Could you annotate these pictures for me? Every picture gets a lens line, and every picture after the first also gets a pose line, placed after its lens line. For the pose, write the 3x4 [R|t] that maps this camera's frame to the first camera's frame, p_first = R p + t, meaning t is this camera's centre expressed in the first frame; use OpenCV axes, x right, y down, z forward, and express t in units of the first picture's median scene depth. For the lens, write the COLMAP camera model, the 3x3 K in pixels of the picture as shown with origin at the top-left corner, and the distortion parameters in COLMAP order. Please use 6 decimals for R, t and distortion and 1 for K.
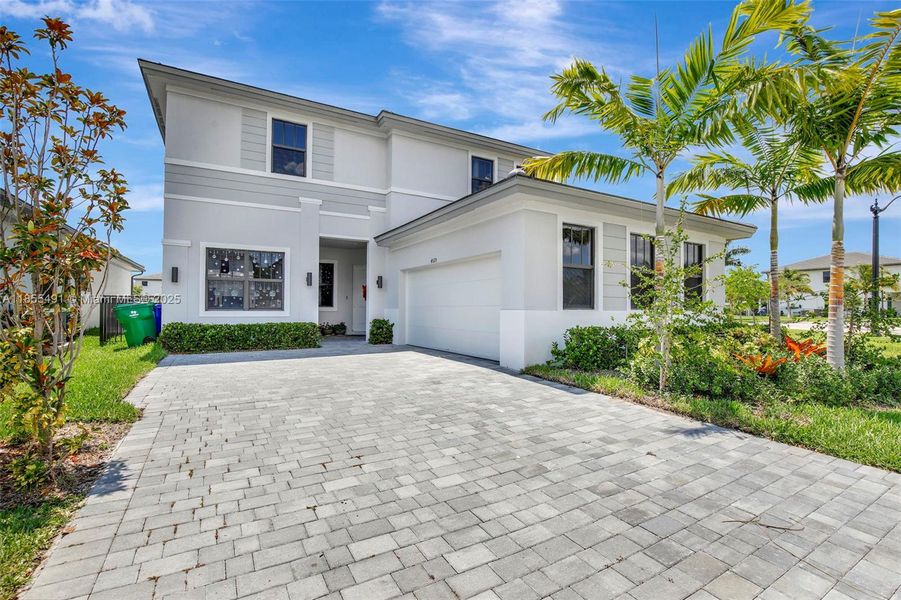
lens RADIAL K [[407.1, 0, 450.5], [0, 407.1, 300.0], [0, 0, 1]] dist [-0.026881, 0.000012]
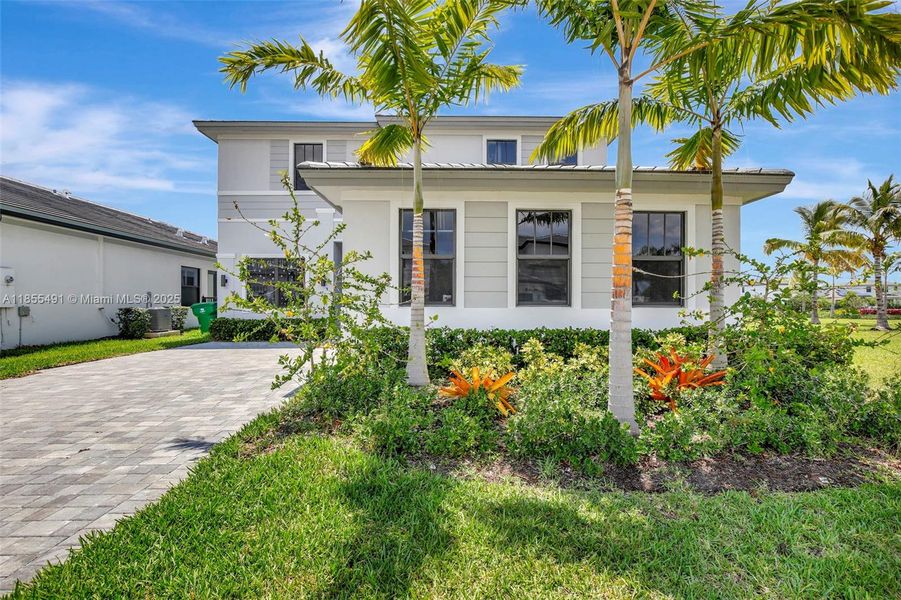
lens RADIAL K [[413.7, 0, 450.5], [0, 413.7, 300.0], [0, 0, 1]] dist [-0.021876, -0.000079]
pose [[0.872302, -0.005552, -0.488936, 0.579311], [0.010125, 0.999926, 0.006711, 0.002413], [0.488862, -0.010804, 0.872294, 0.182979]]
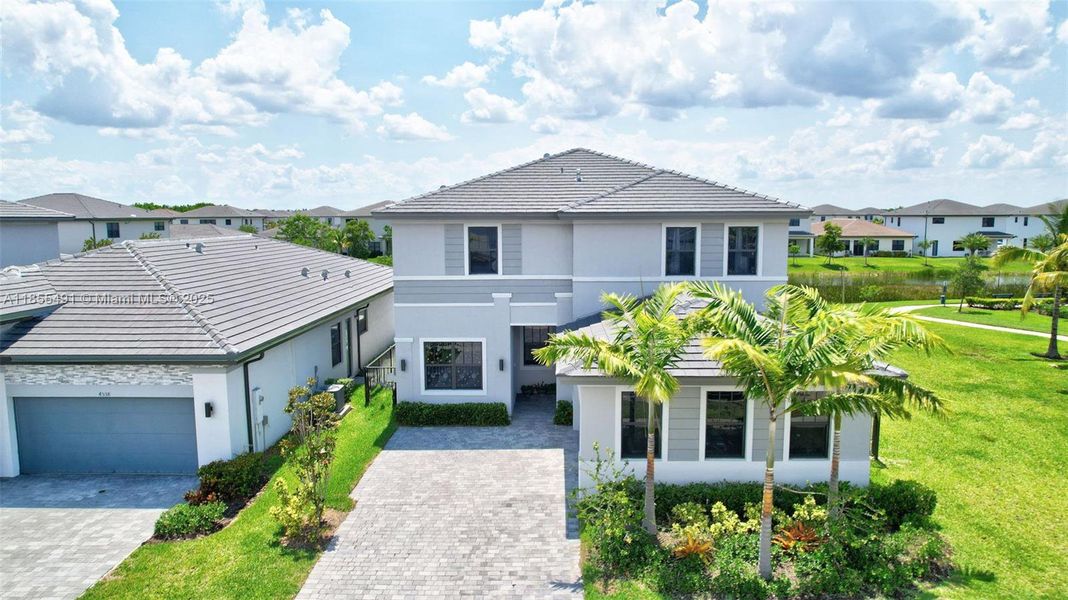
lens RADIAL K [[668.7, 0, 534.0], [0, 668.7, 300.0], [0, 0, 1]] dist [0.000854, 0.000066]
pose [[0.855256, 0.050207, -0.515767, 0.768371], [0.018234, 0.991764, 0.126777, -0.518664], [0.517884, -0.117832, 0.847297, -0.590904]]
